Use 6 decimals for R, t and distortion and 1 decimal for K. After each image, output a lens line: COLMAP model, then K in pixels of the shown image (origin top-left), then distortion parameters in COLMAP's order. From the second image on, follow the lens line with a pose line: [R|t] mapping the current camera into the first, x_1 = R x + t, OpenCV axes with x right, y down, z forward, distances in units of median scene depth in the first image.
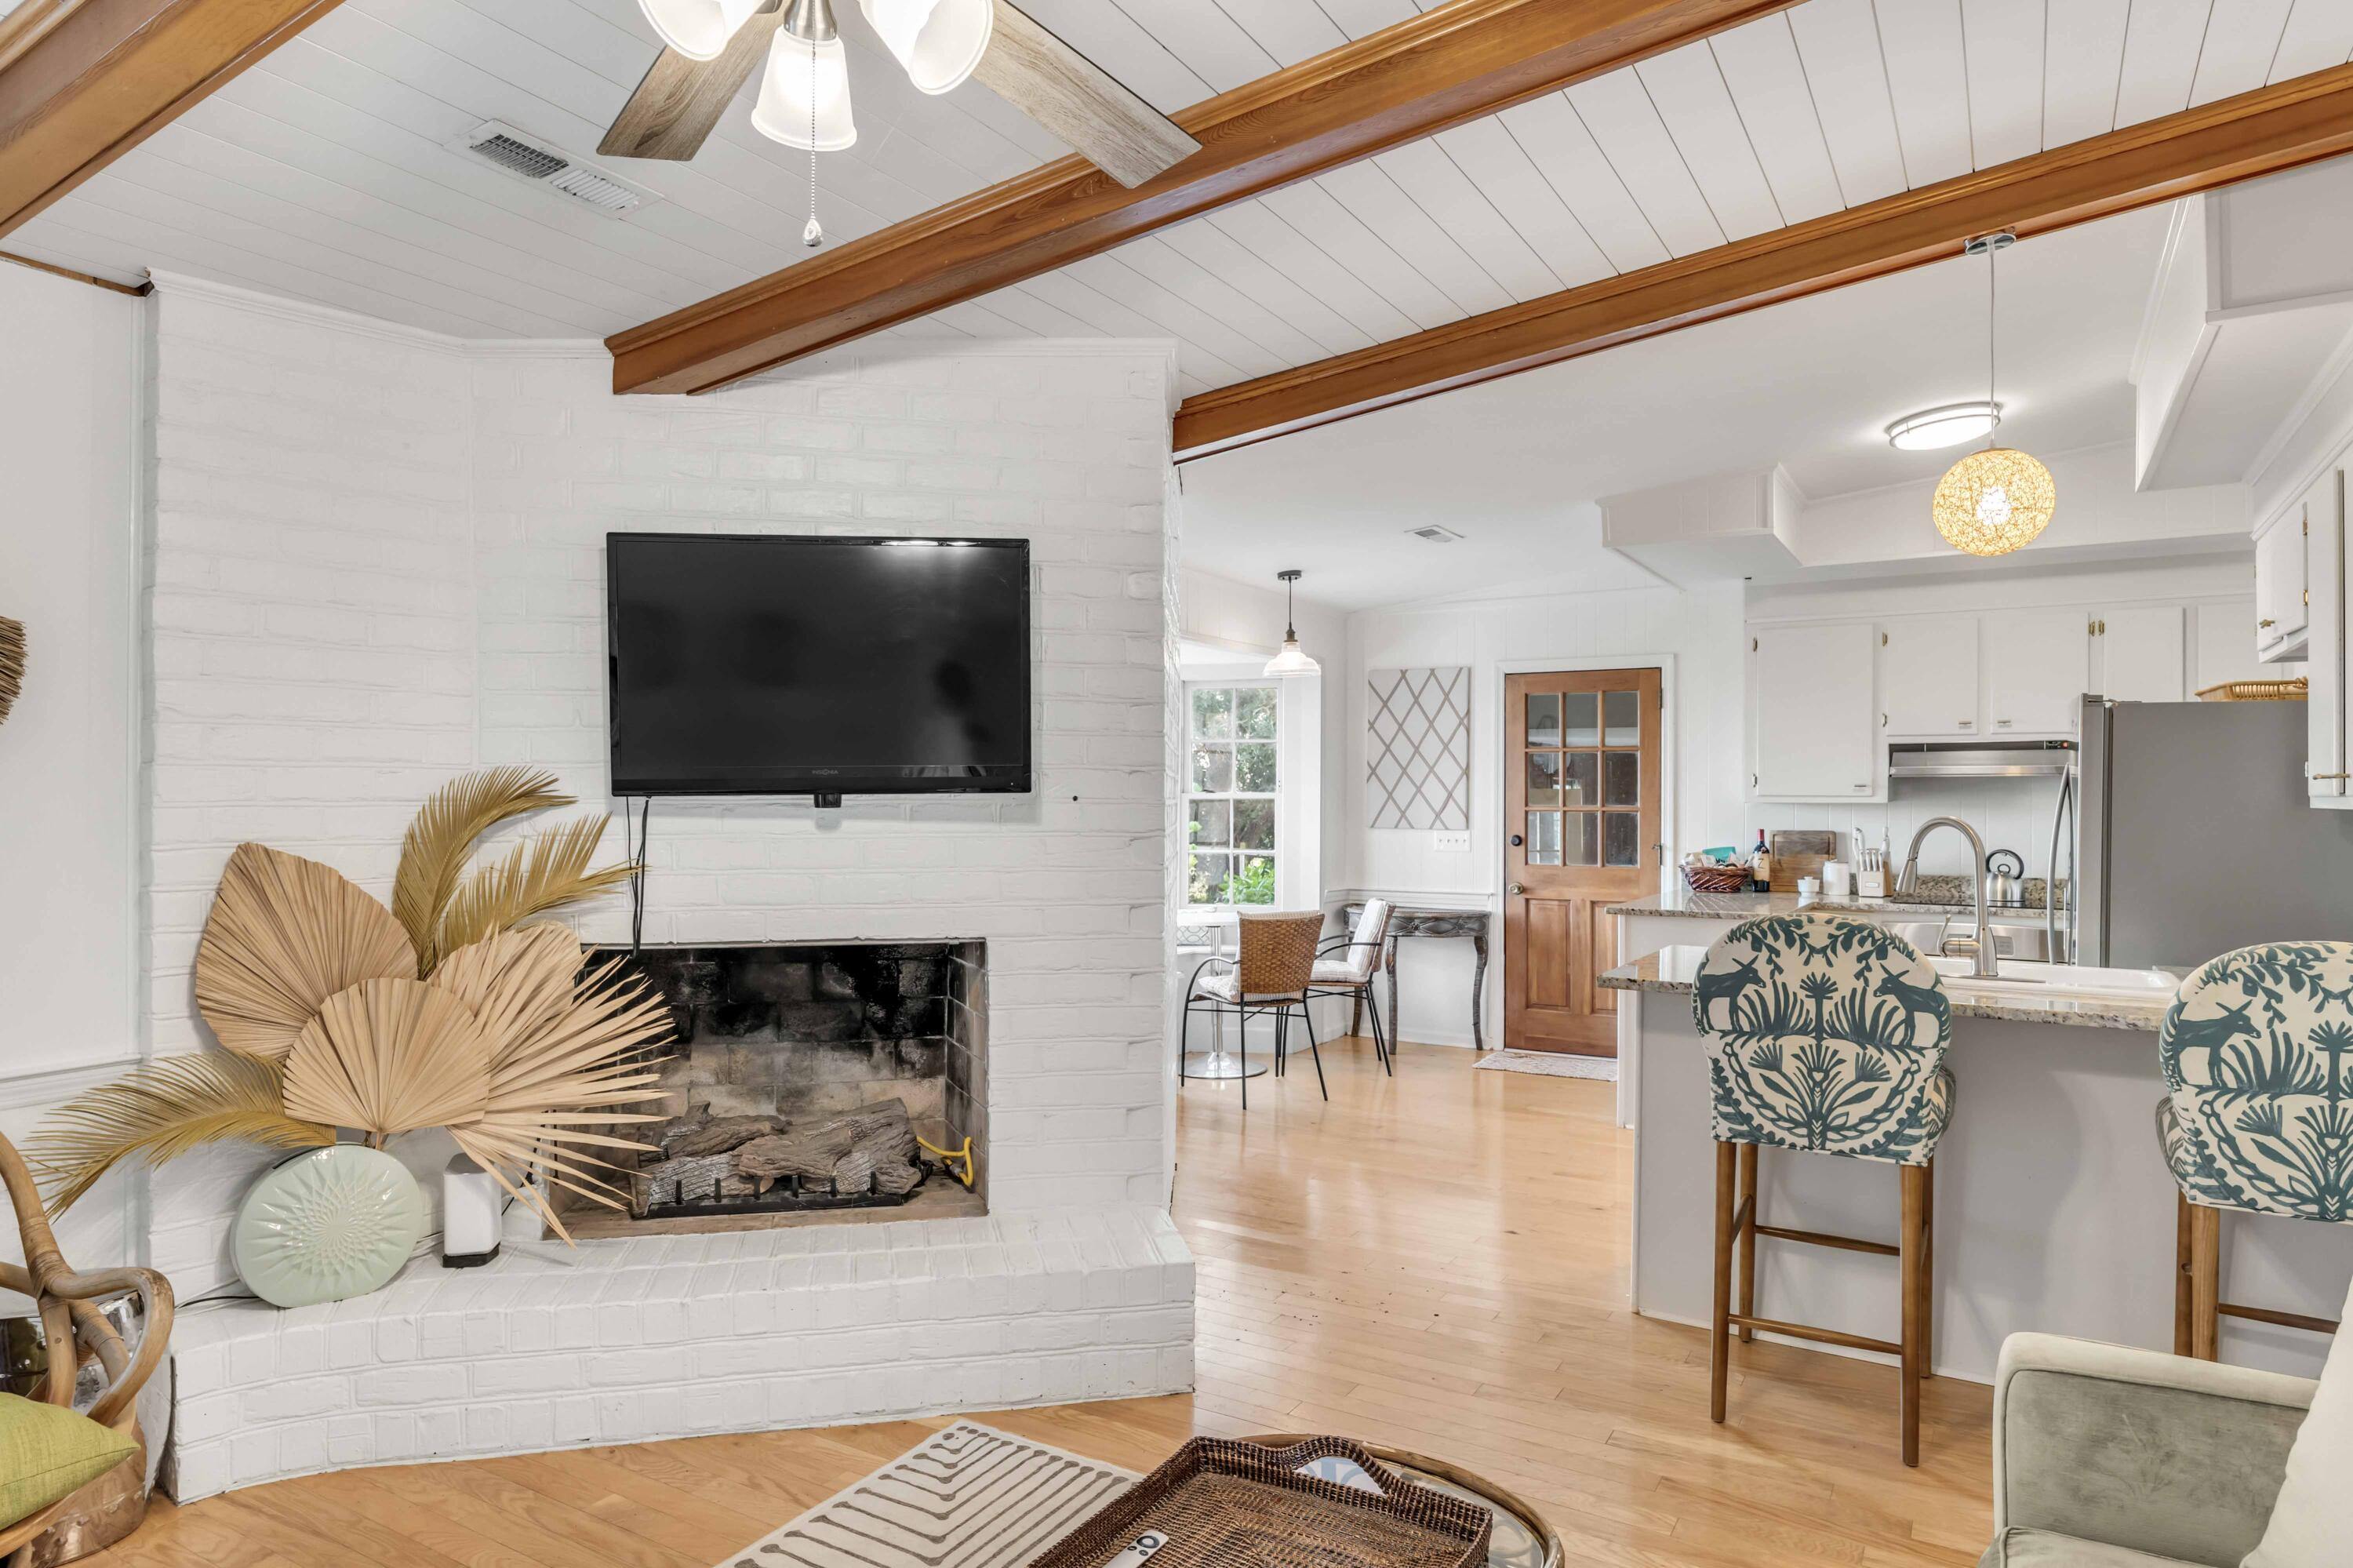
lens RADIAL K [[1411.7, 0, 1214.0], [0, 1411.7, 780.5], [0, 0, 1]] dist [-0.003269, -0.000205]
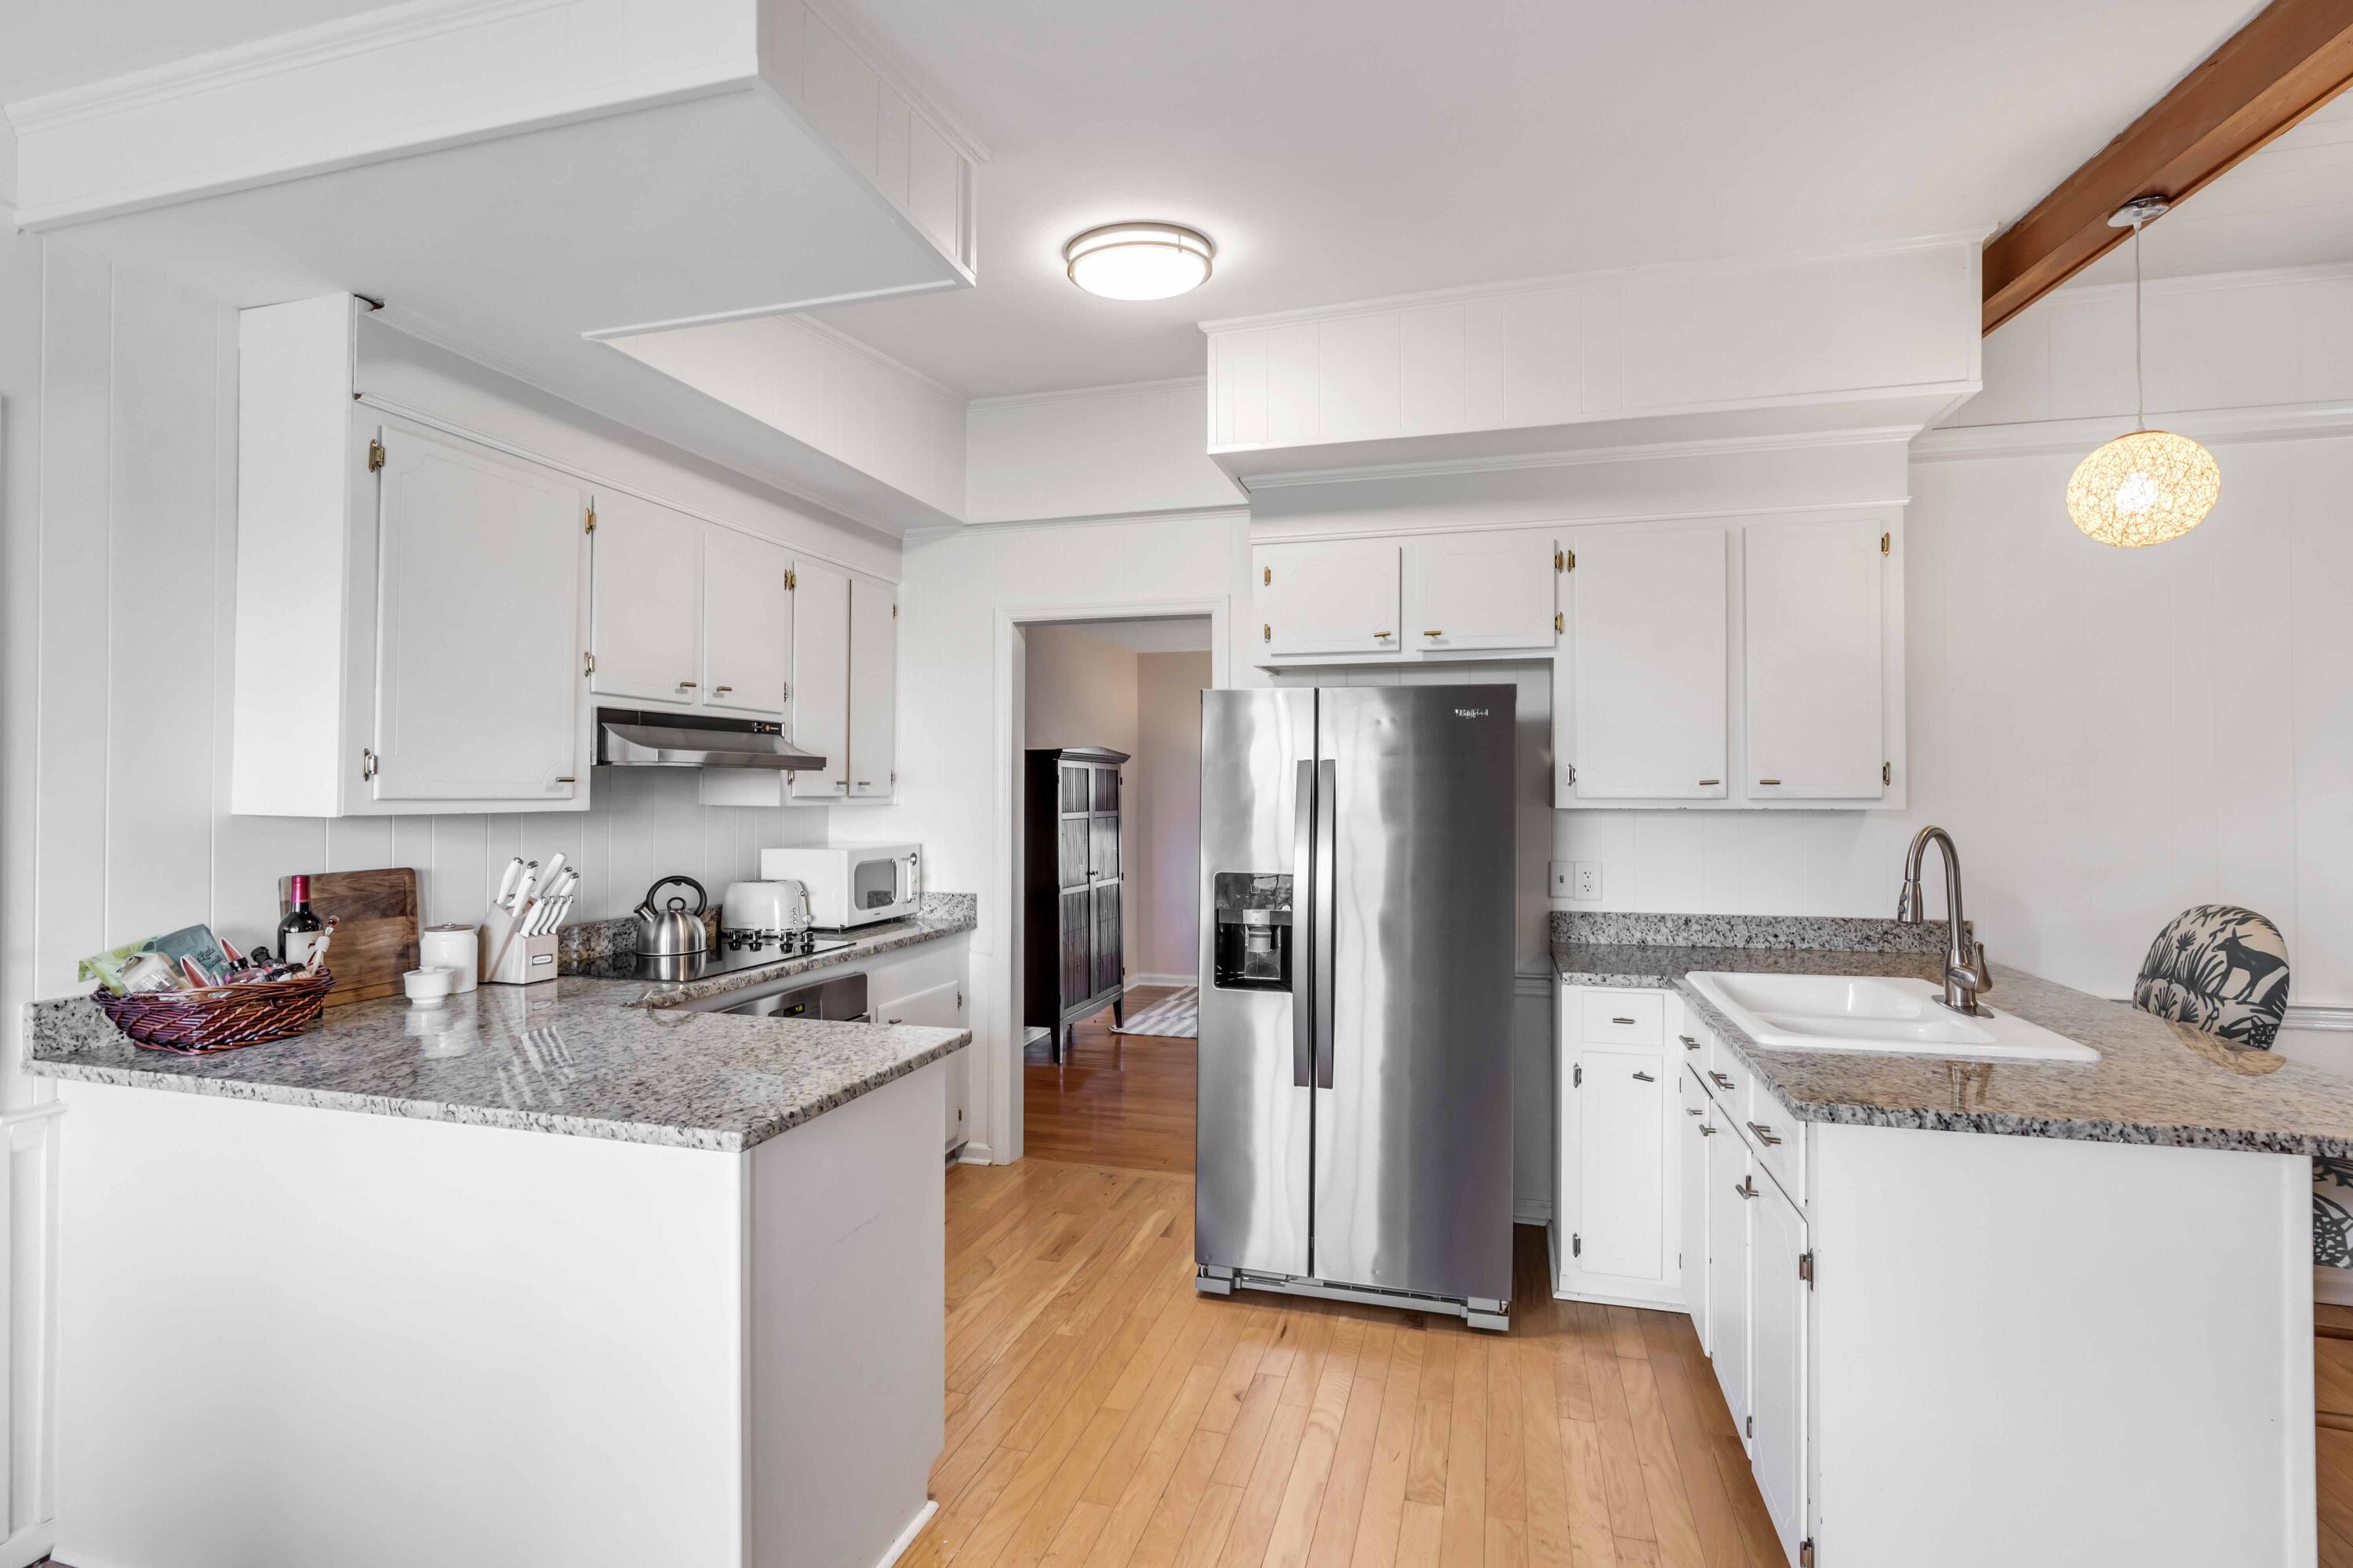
lens RADIAL K [[1098.3, 0, 1176.5], [0, 1098.3, 784.0], [0, 0, 1]] dist [-0.009246, 0.000111]
pose [[-0.298492, 0.000738, 0.954412, -0.026315], [-0.008394, 0.999959, -0.003399, 0.007188], [-0.954375, -0.009026, -0.298474, 1.581740]]
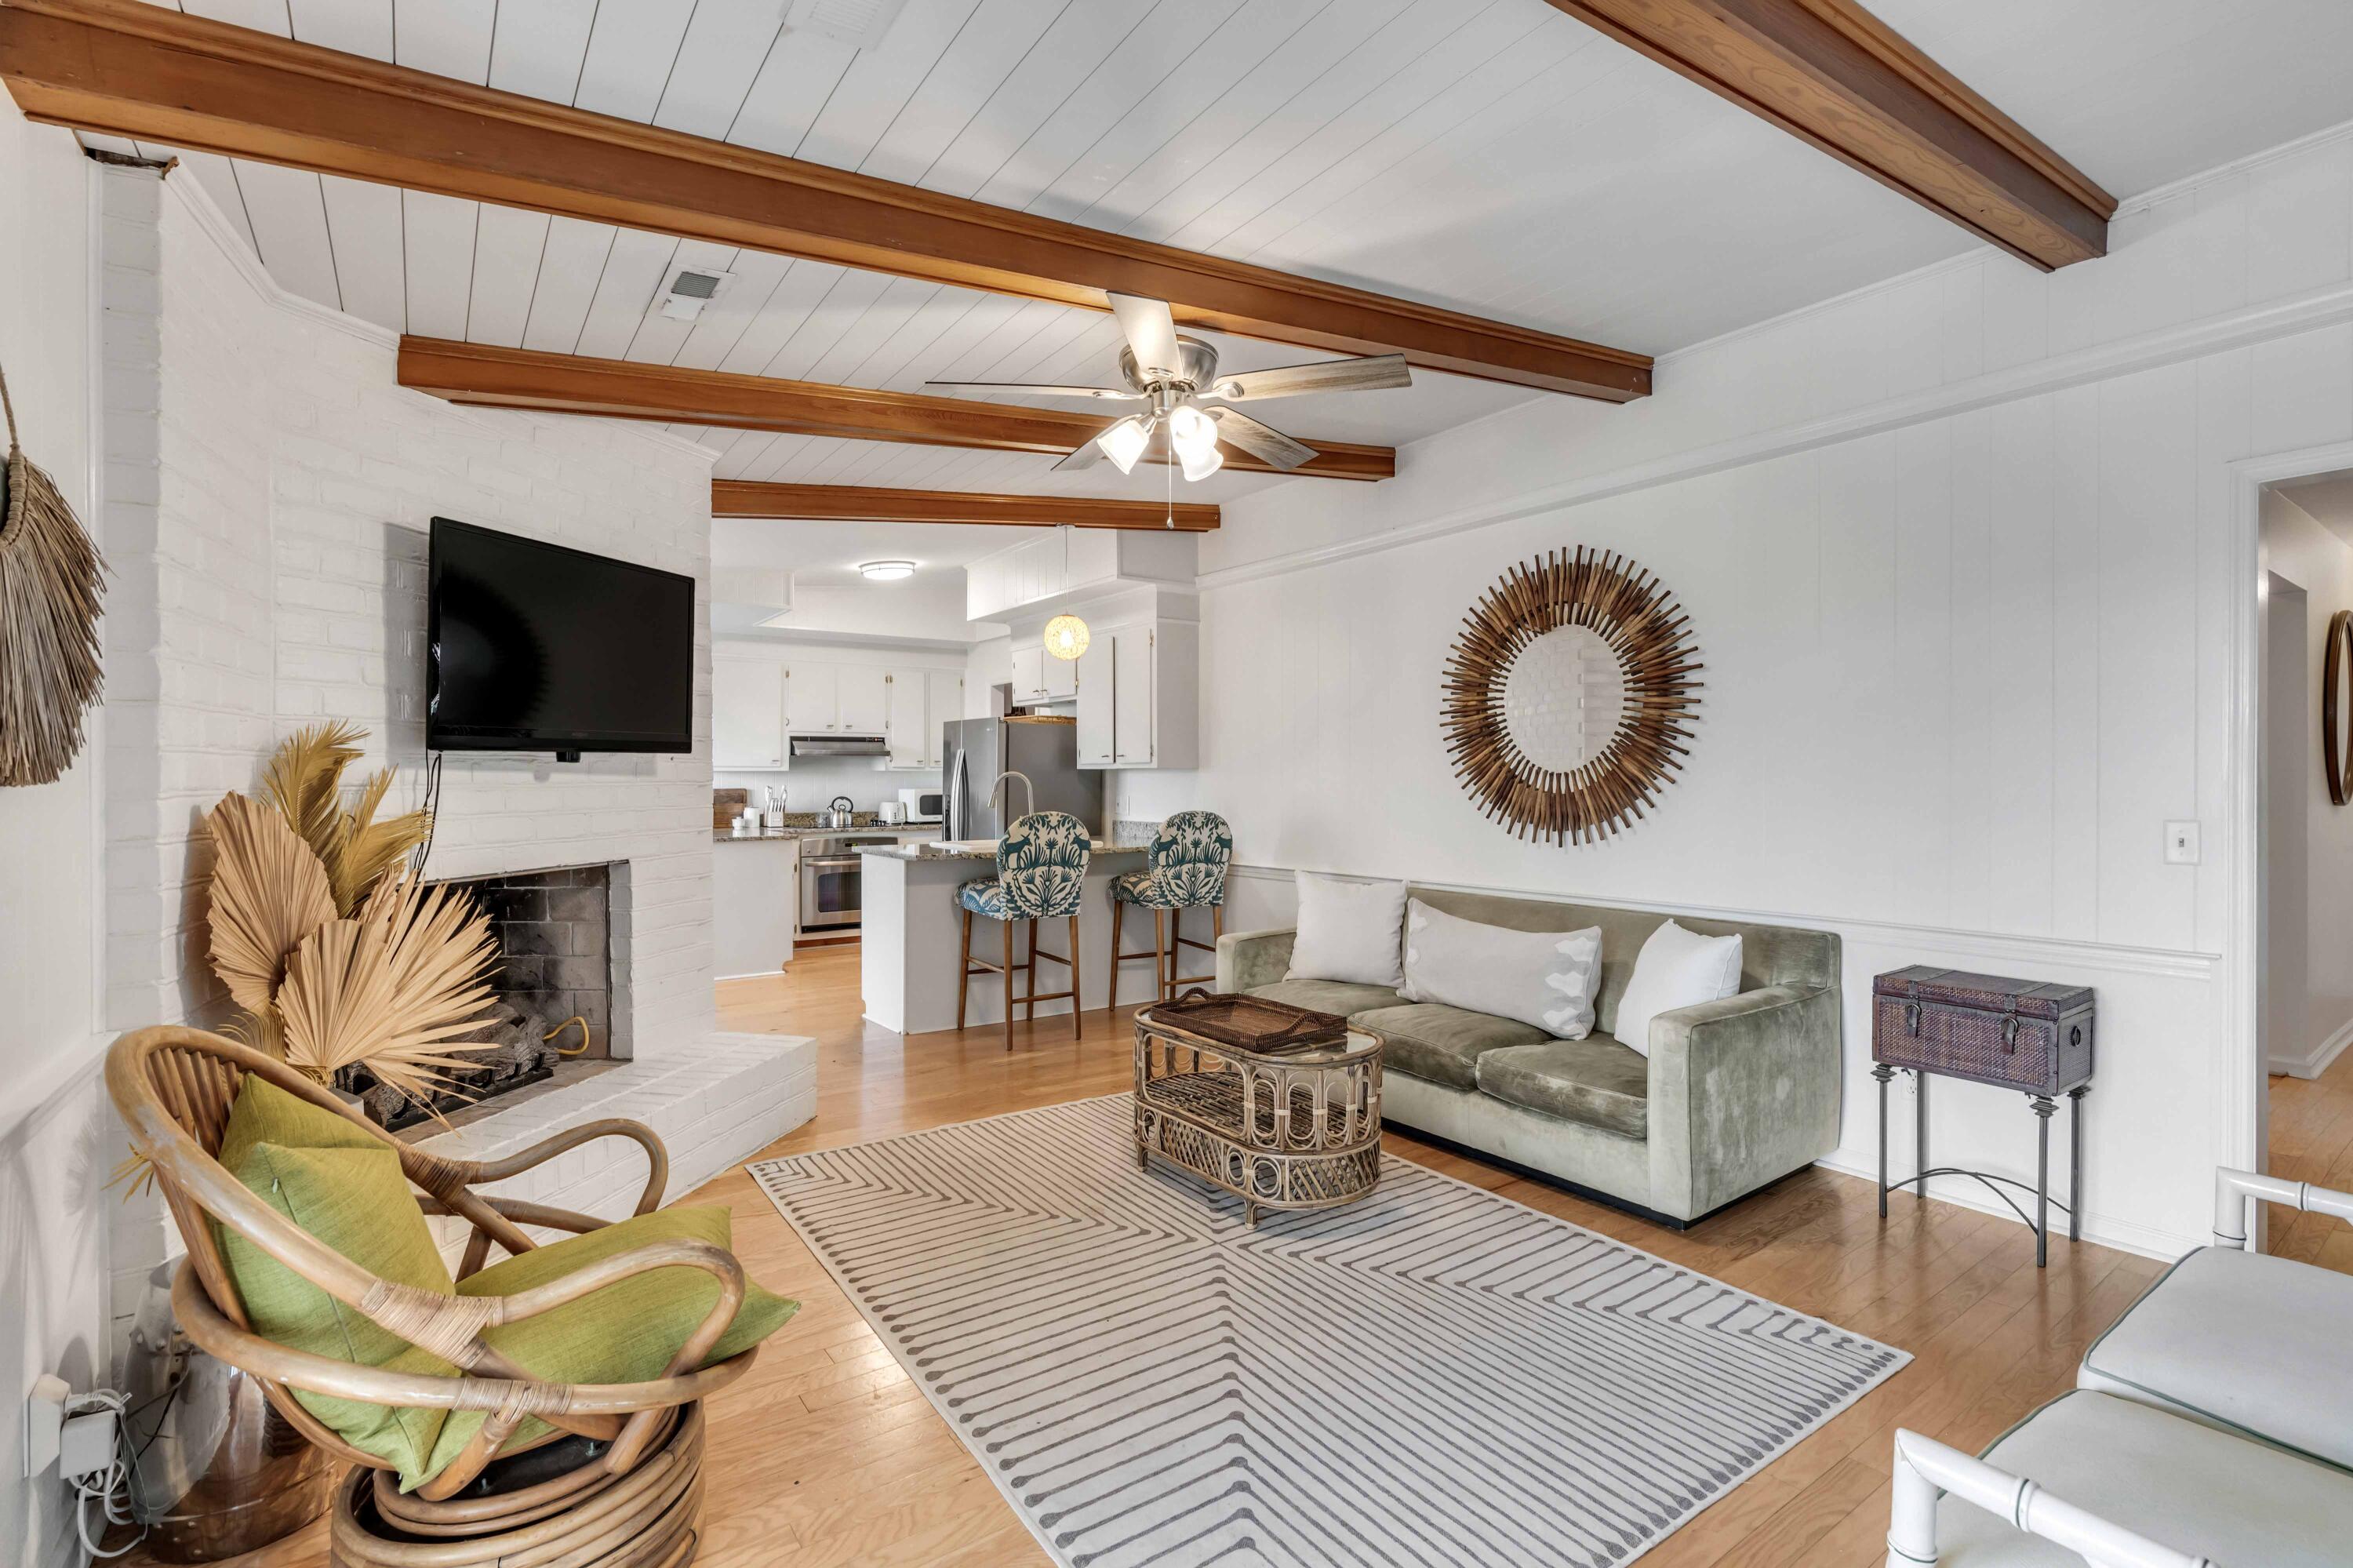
lens RADIAL K [[1098.3, 0, 1176.5], [0, 1098.3, 784.0], [0, 0, 1]] dist [-0.009246, 0.000111]
pose [[0.385386, -0.007607, 0.922724, -0.966658], [-0.005952, 0.999925, 0.010729, 0.024770], [-0.922736, -0.009627, 0.385312, 0.108353]]
